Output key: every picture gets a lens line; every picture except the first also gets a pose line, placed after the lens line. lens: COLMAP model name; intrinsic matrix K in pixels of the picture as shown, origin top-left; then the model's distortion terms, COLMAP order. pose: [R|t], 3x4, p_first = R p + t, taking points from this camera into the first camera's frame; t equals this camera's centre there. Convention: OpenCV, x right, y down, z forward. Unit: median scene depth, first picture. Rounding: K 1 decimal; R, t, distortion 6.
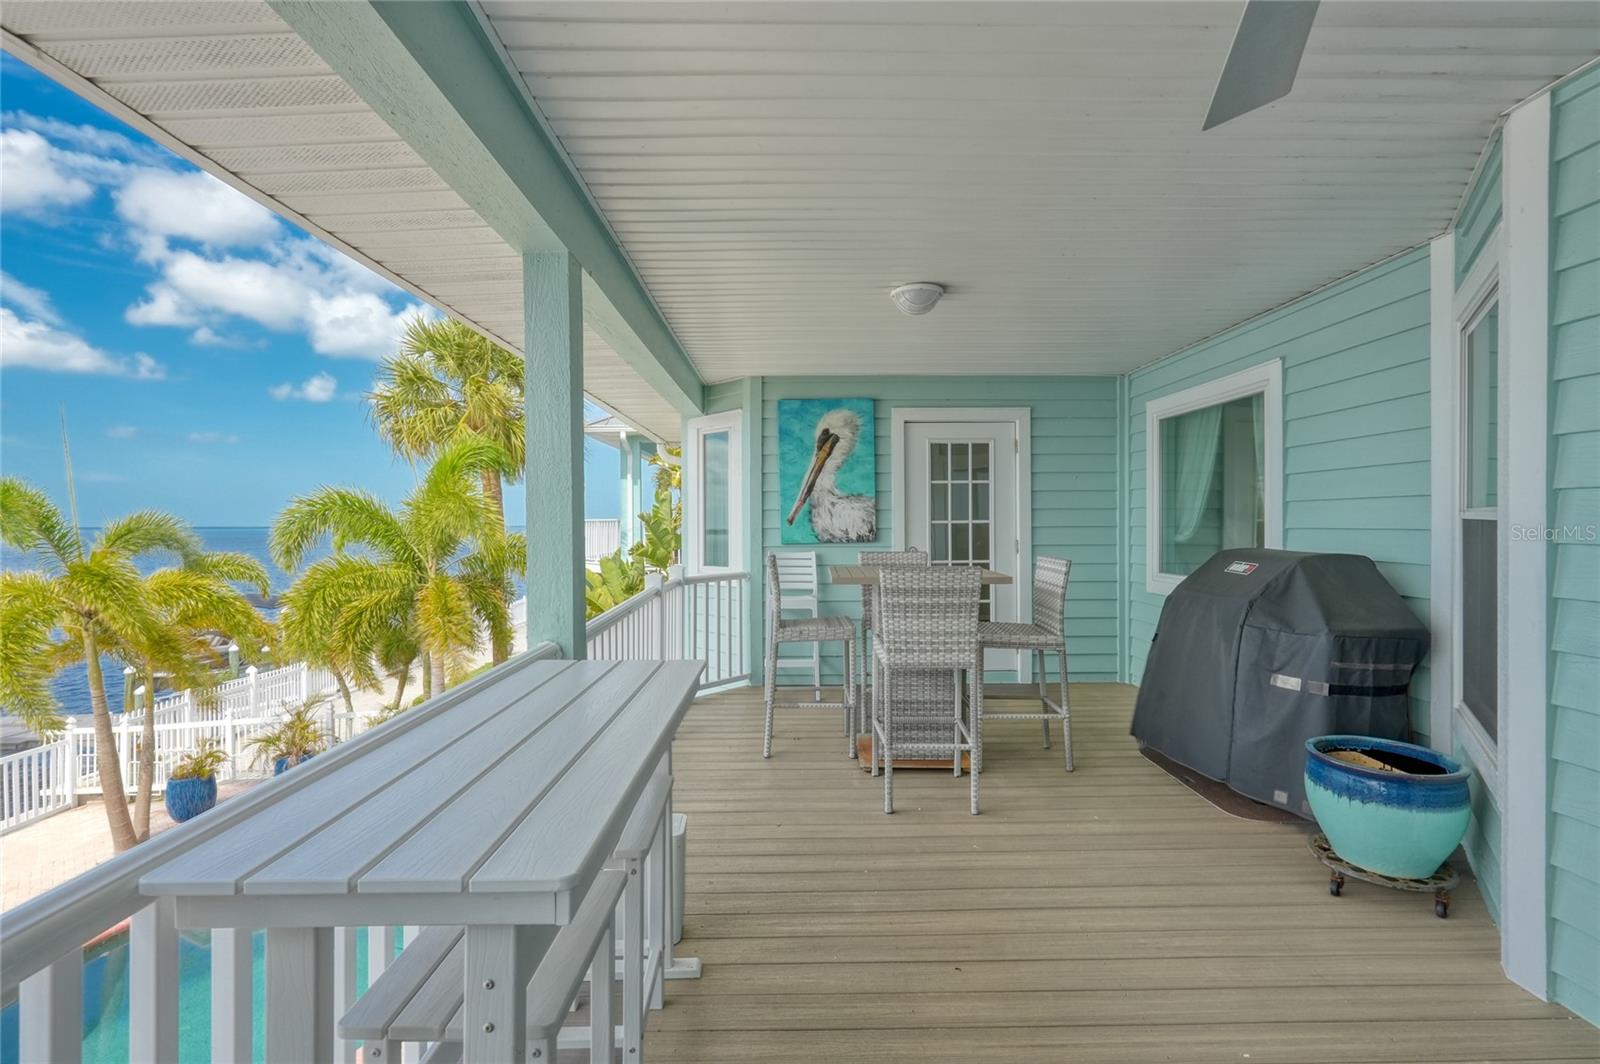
lens RADIAL K [[708.0, 0, 791.0], [0, 708.0, 537.4], [0, 0, 1]] dist [-0.003894, 0.005934]
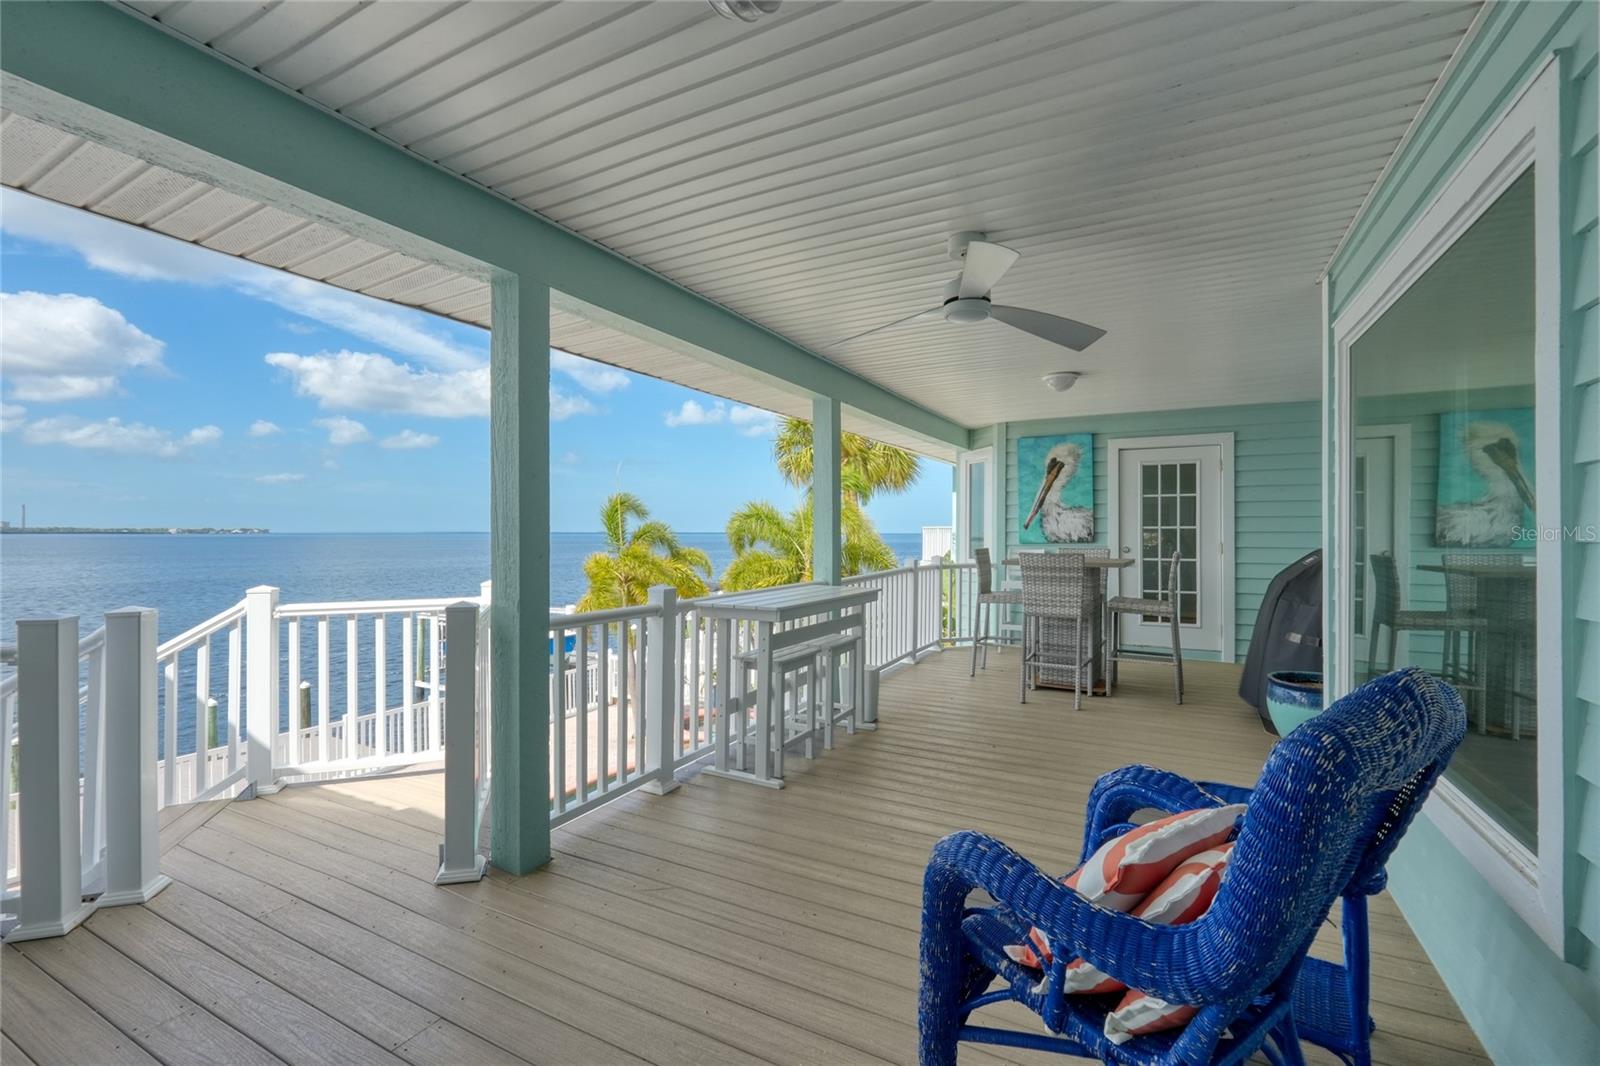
lens RADIAL K [[708.0, 0, 791.0], [0, 708.0, 538.4], [0, 0, 1]] dist [-0.003894, 0.005934]
pose [[0.865044, 0.011859, -0.501556, 0.291864], [-0.018292, 0.999801, -0.007909, 0.018964], [0.501363, 0.016016, 0.865089, -0.406681]]
